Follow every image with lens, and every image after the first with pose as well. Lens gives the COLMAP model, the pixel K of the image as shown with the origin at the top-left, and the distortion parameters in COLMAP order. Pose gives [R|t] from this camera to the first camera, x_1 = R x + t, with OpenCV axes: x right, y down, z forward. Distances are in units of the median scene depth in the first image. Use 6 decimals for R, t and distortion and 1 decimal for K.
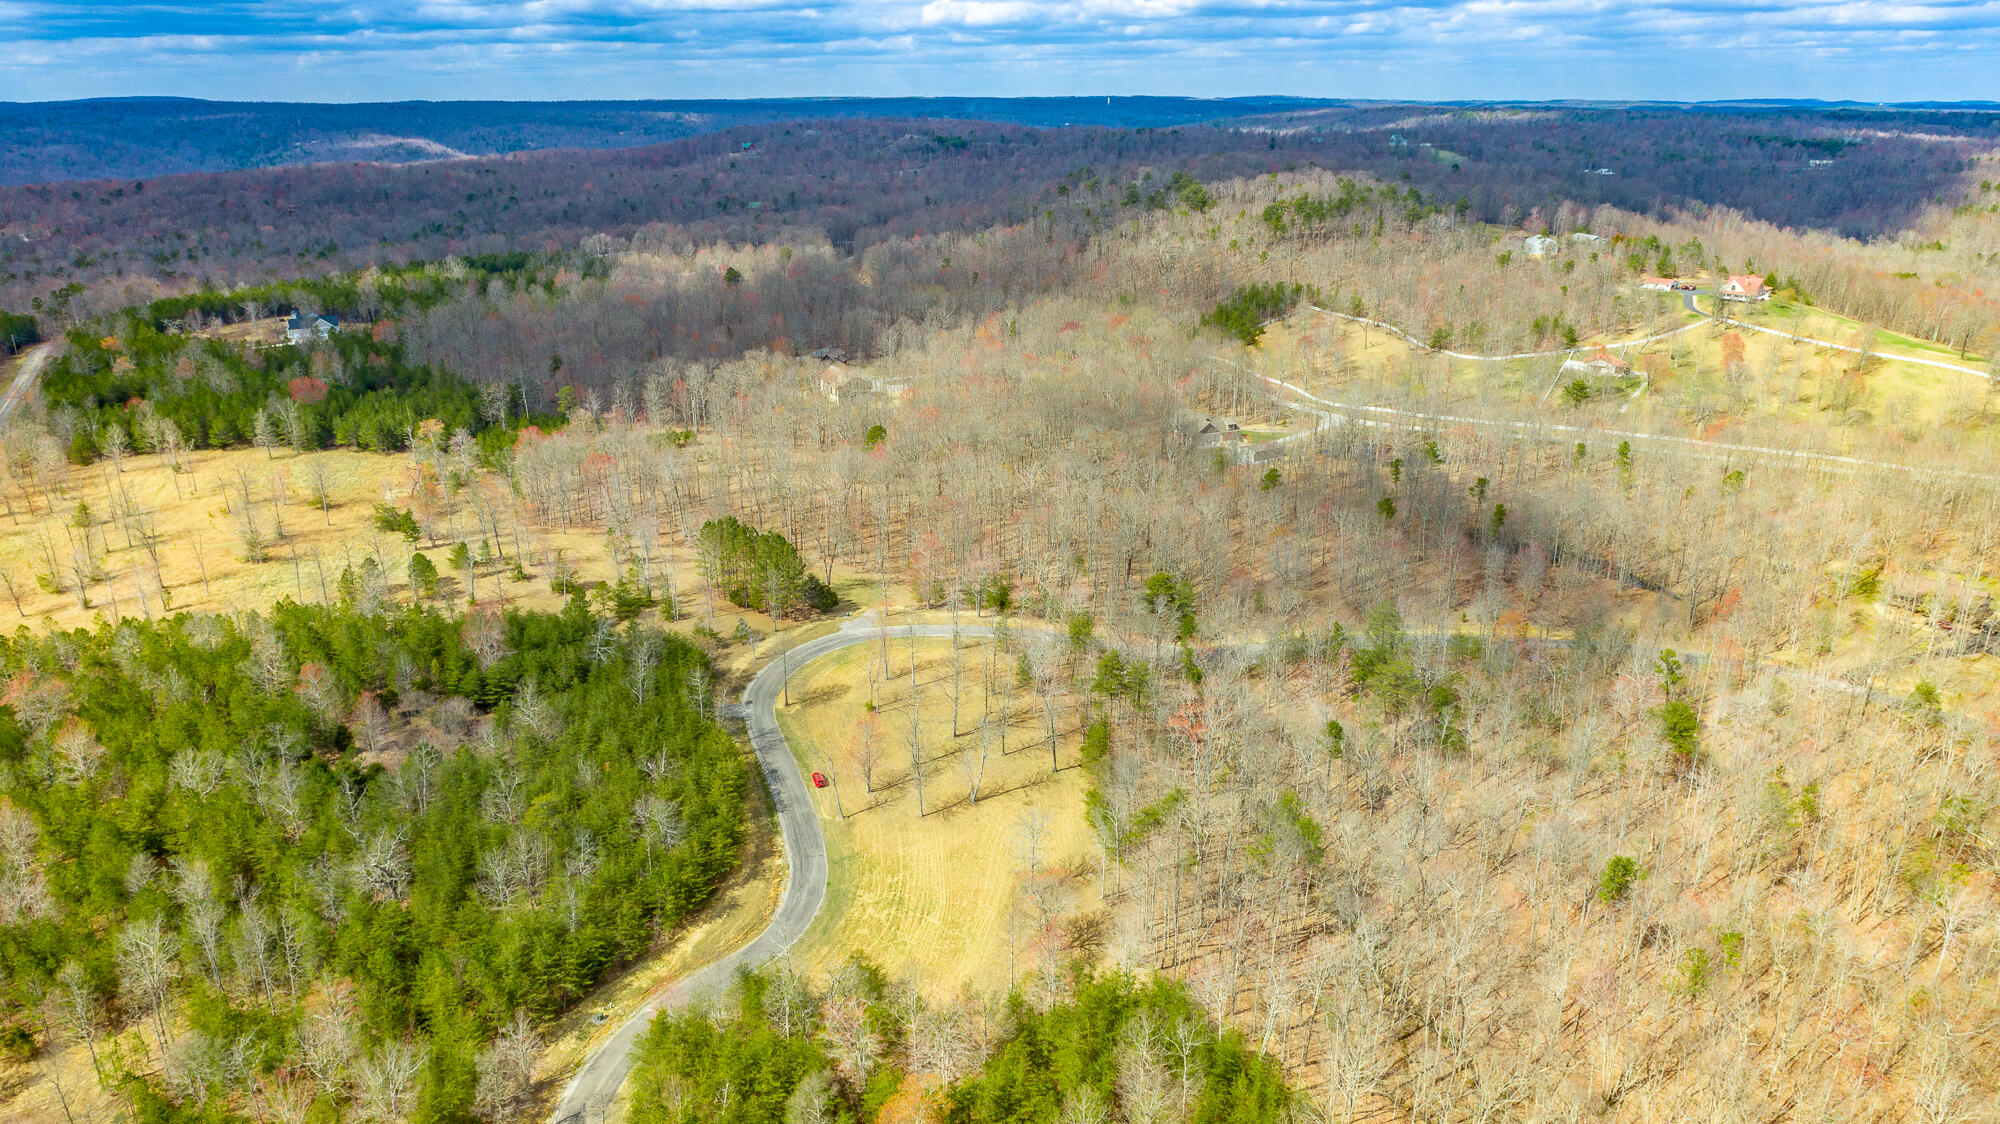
lens RADIAL K [[1382.6, 0, 1002.1], [0, 1382.6, 567.2], [0, 0, 1]] dist [-0.009782, 0.010556]
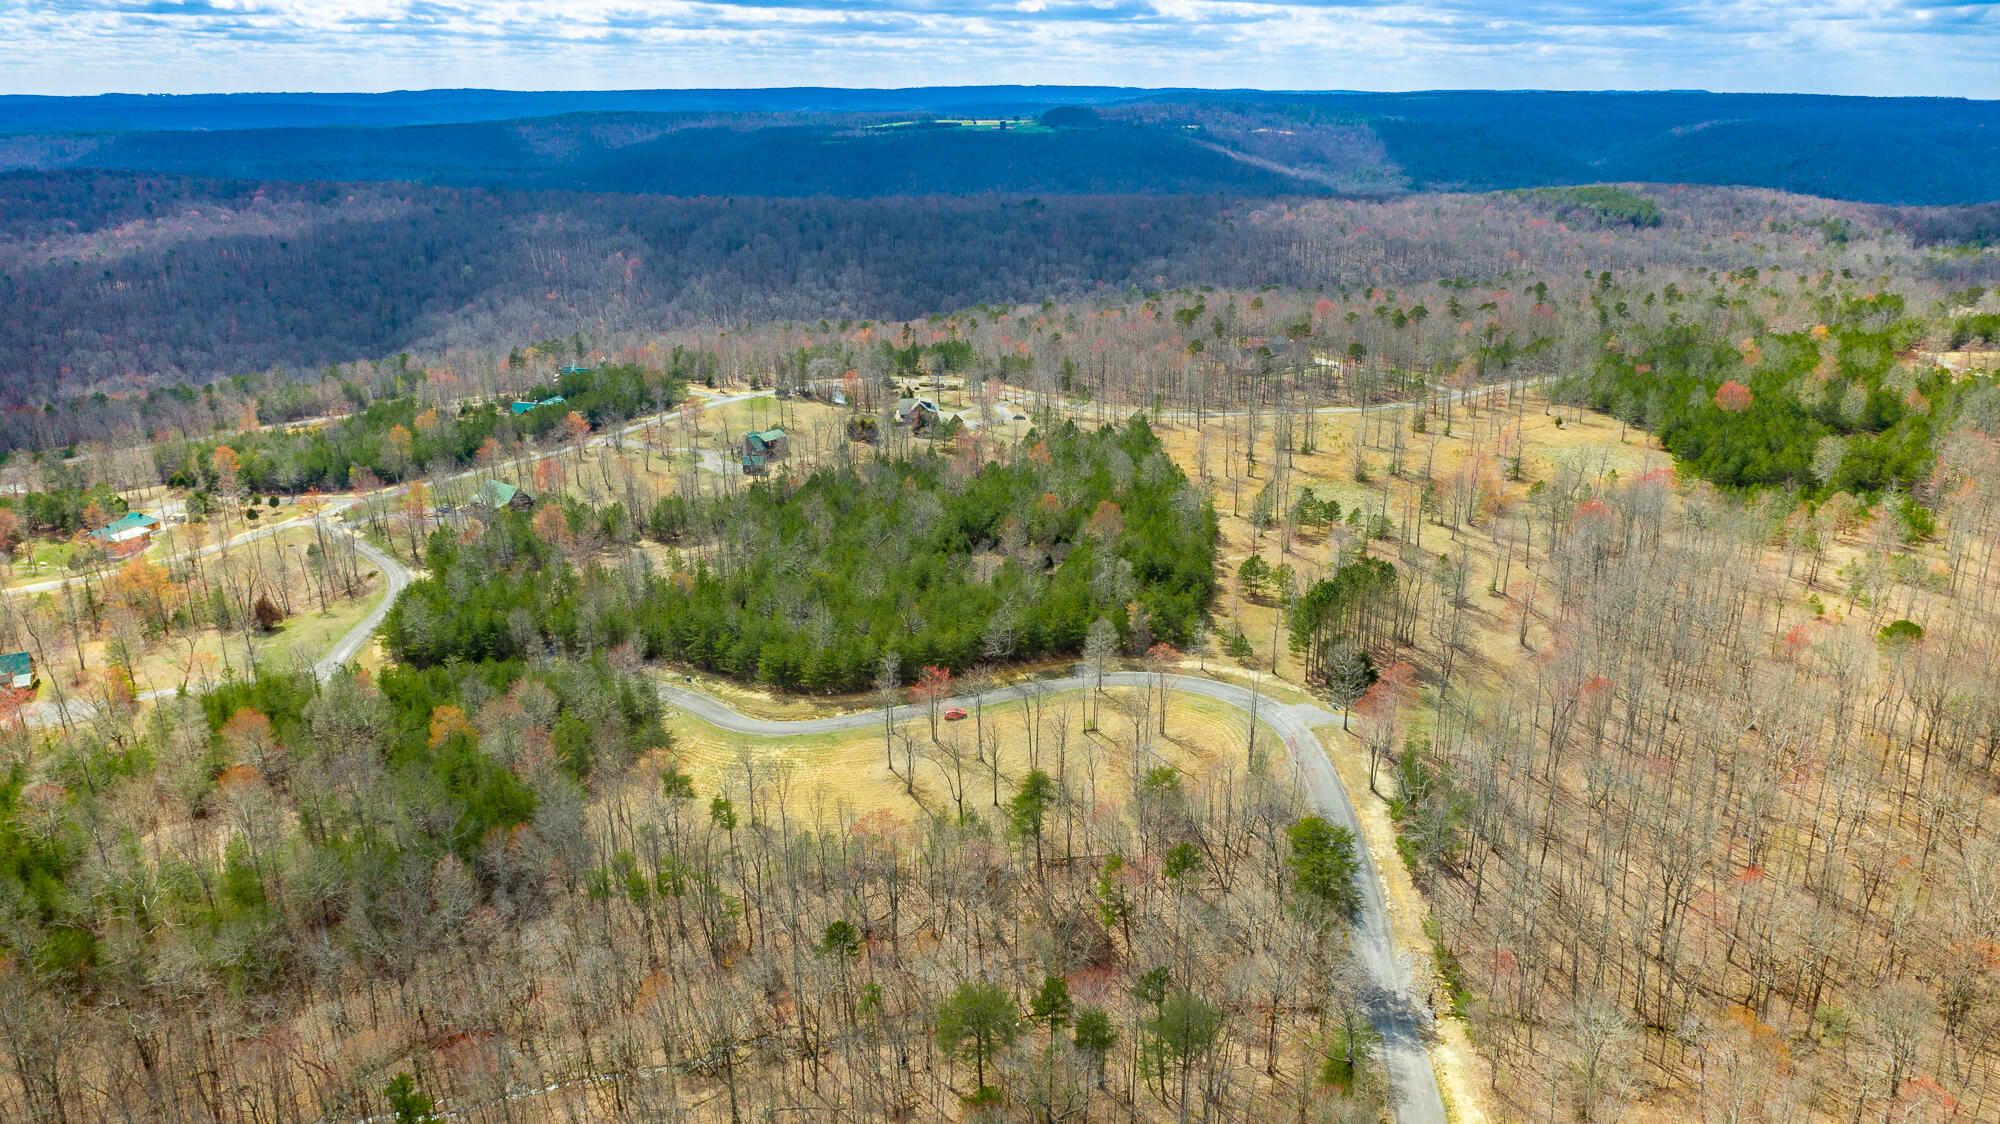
lens RADIAL K [[1382.6, 0, 991.4], [0, 1382.6, 556.6], [0, 0, 1]] dist [-0.009782, 0.010556]
pose [[-0.080520, 0.328511, -0.941062, 0.766509], [-0.332991, 0.881018, 0.336042, -0.298820], [0.939486, 0.340423, 0.038452, 0.851950]]
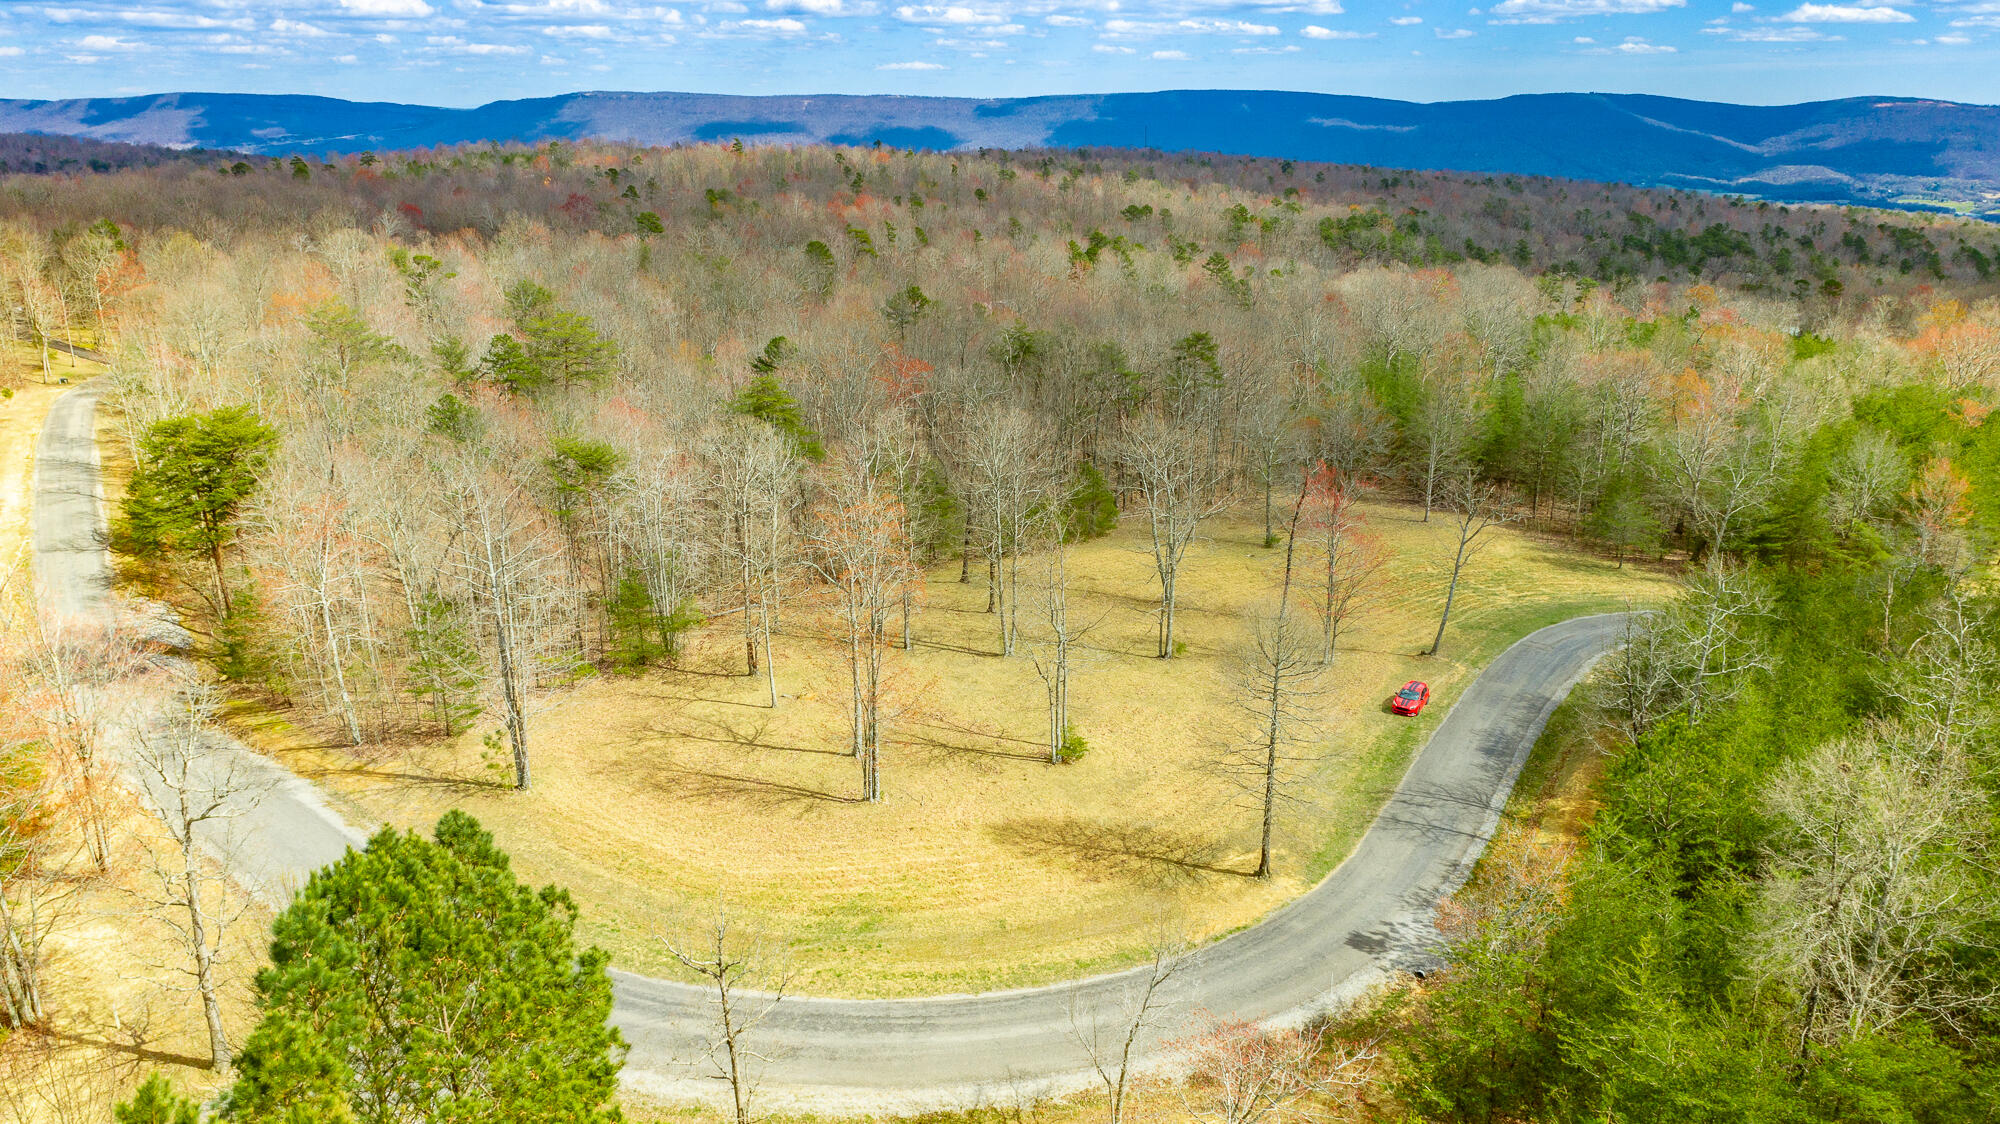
lens RADIAL K [[1382.6, 0, 995.8], [0, 1382.6, 558.4], [0, 0, 1]] dist [-0.009782, 0.010556]
pose [[-0.645163, -0.241888, 0.724744, -0.298034], [0.256274, 0.825102, 0.503517, -0.094315], [-0.719783, 0.510584, -0.470336, 1.126877]]
